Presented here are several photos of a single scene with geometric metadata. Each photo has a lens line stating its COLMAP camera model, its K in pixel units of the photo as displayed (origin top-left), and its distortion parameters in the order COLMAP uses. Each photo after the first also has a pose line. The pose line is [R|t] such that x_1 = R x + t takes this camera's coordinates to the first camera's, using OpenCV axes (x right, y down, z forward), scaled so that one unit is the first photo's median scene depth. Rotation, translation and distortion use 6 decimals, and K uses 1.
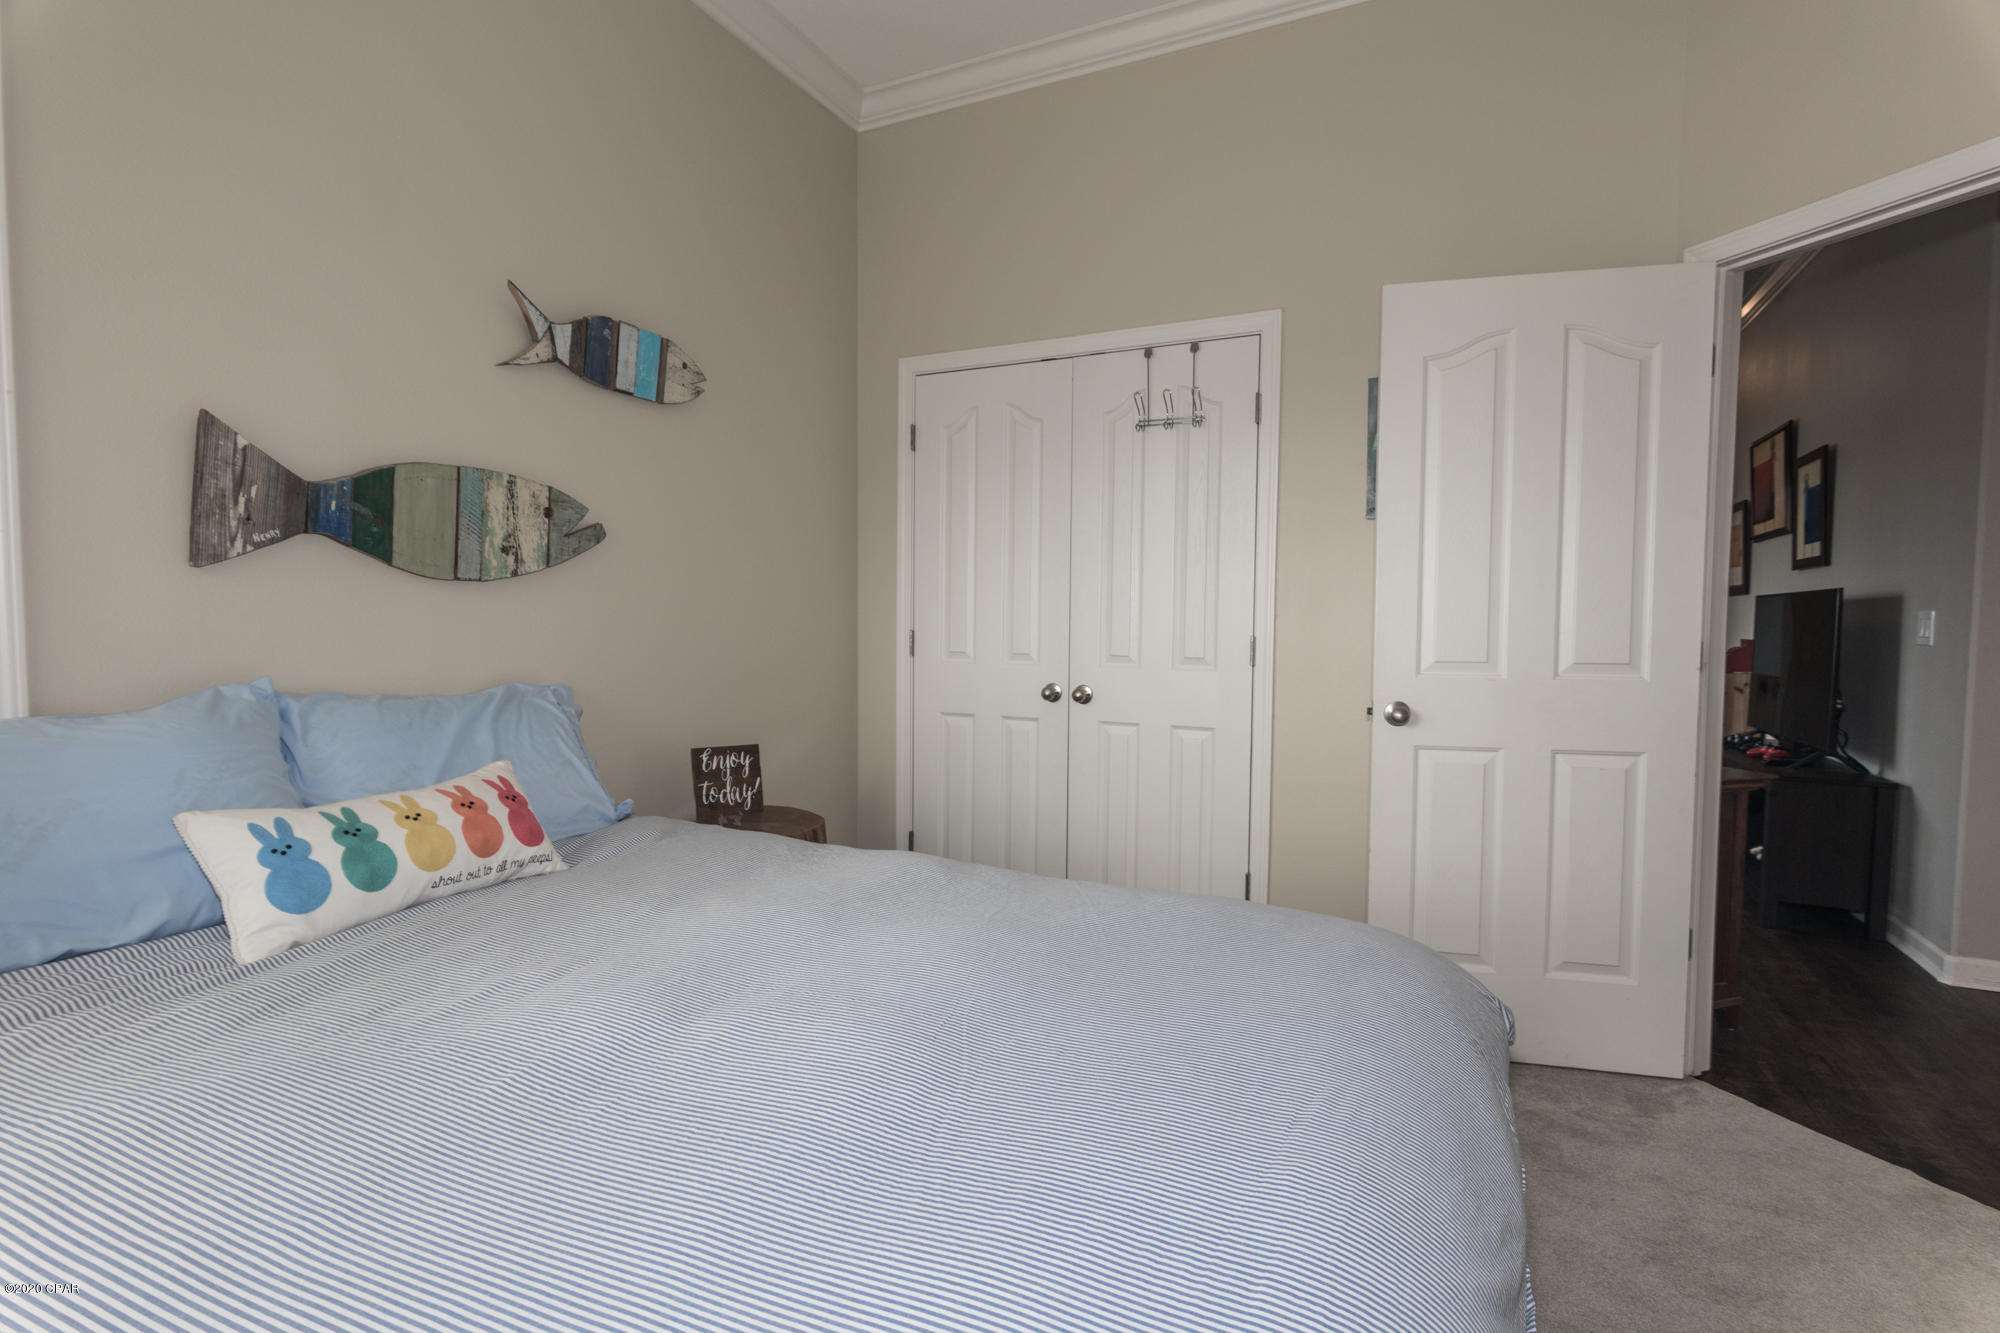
lens RADIAL K [[960.6, 0, 994.8], [0, 960.6, 665.8], [0, 0, 1]] dist [0.002841, -0.000516]
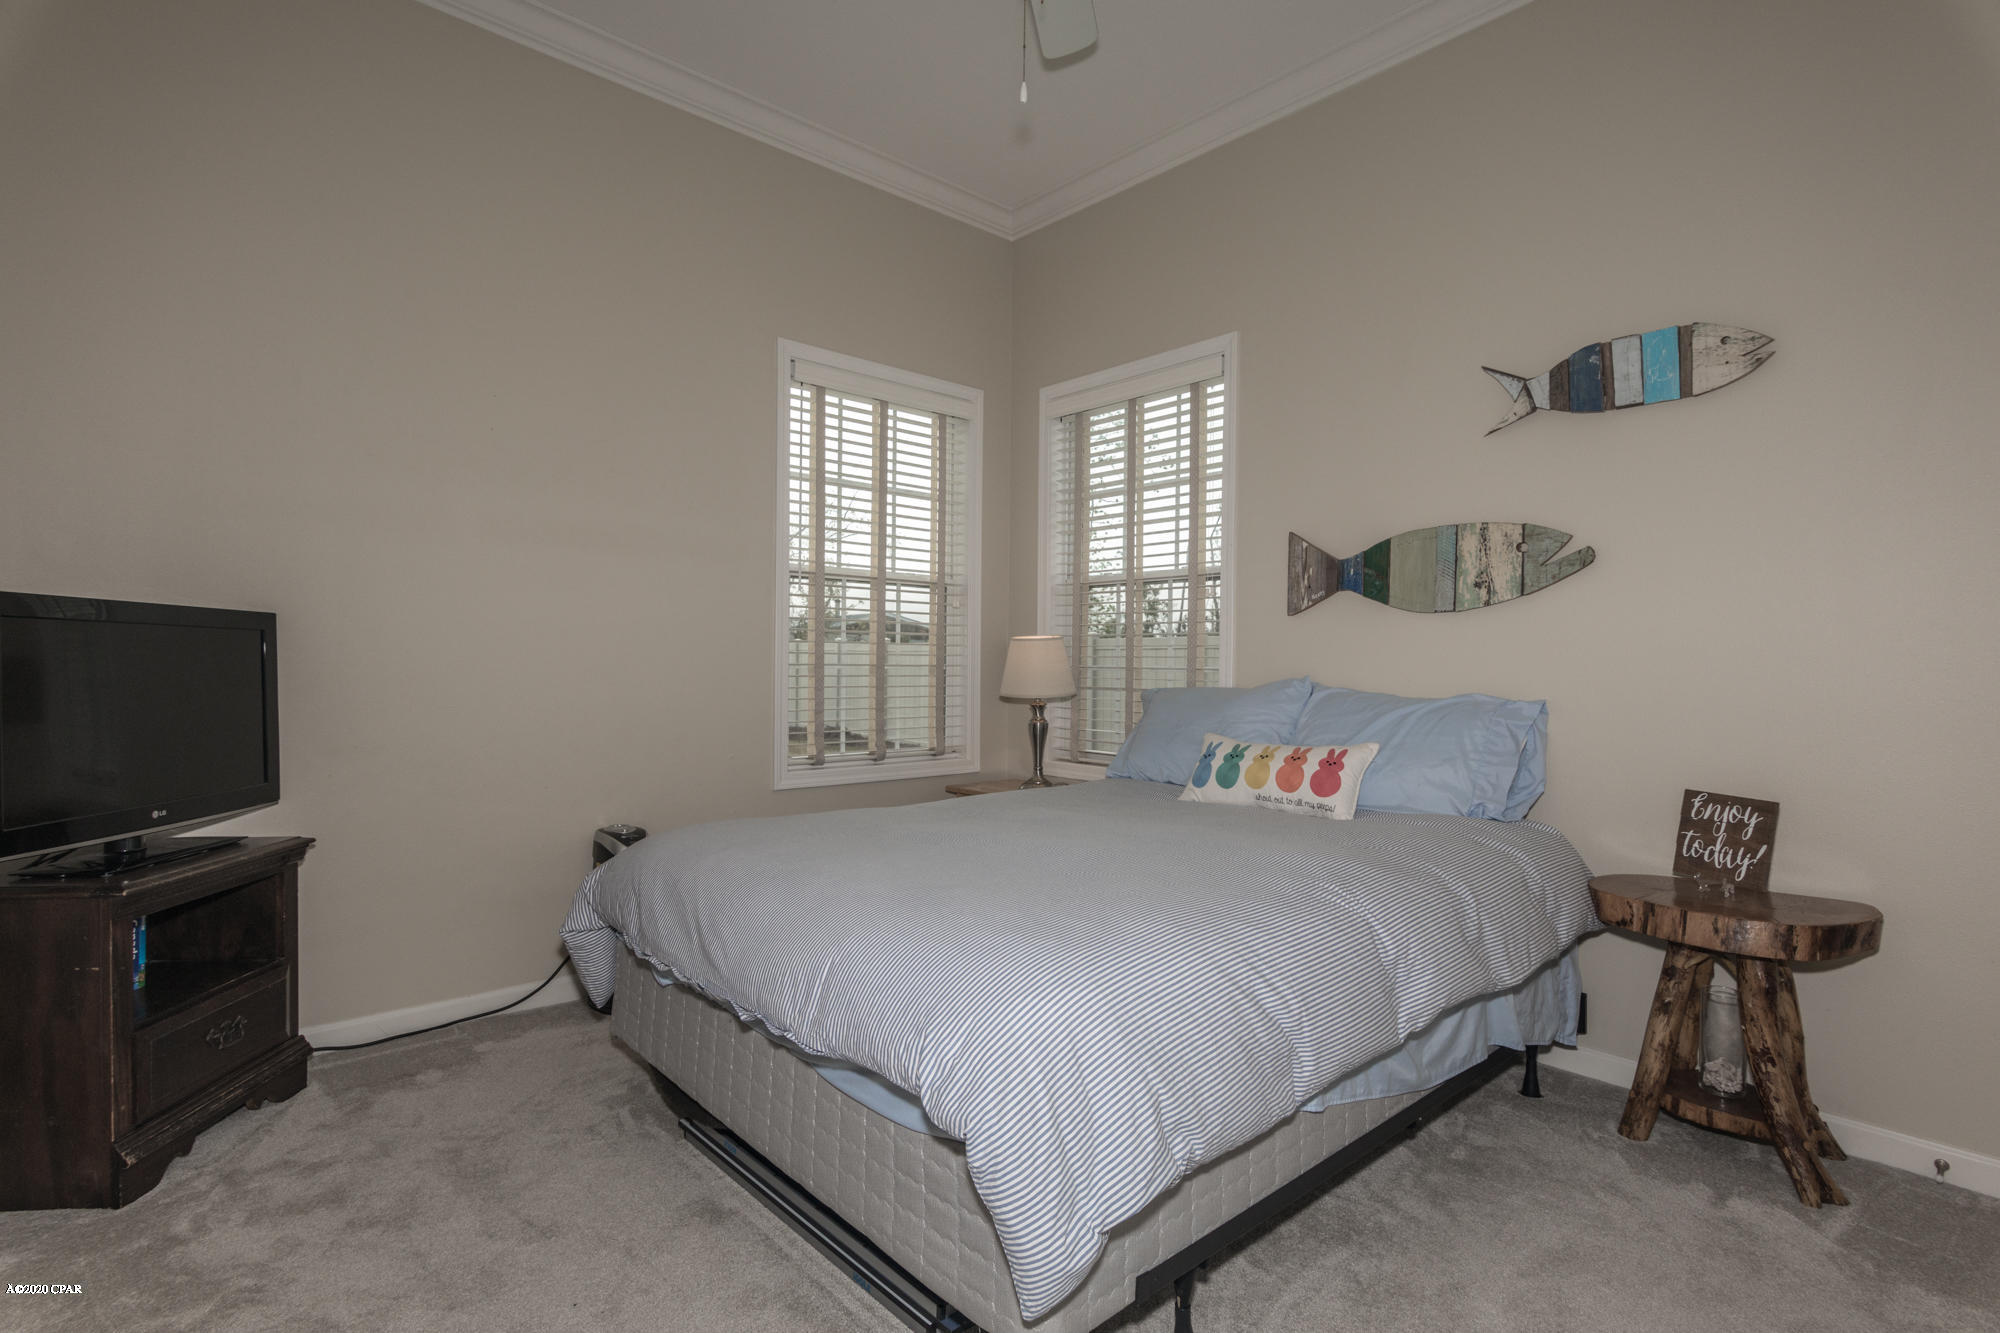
lens RADIAL K [[960.6, 0, 994.8], [0, 960.6, 665.8], [0, 0, 1]] dist [0.002841, -0.000516]
pose [[-0.385220, -0.003714, -0.922817, 0.833059], [-0.056257, 0.998227, 0.019466, -0.006432], [0.921109, 0.059413, -0.384746, 0.881673]]
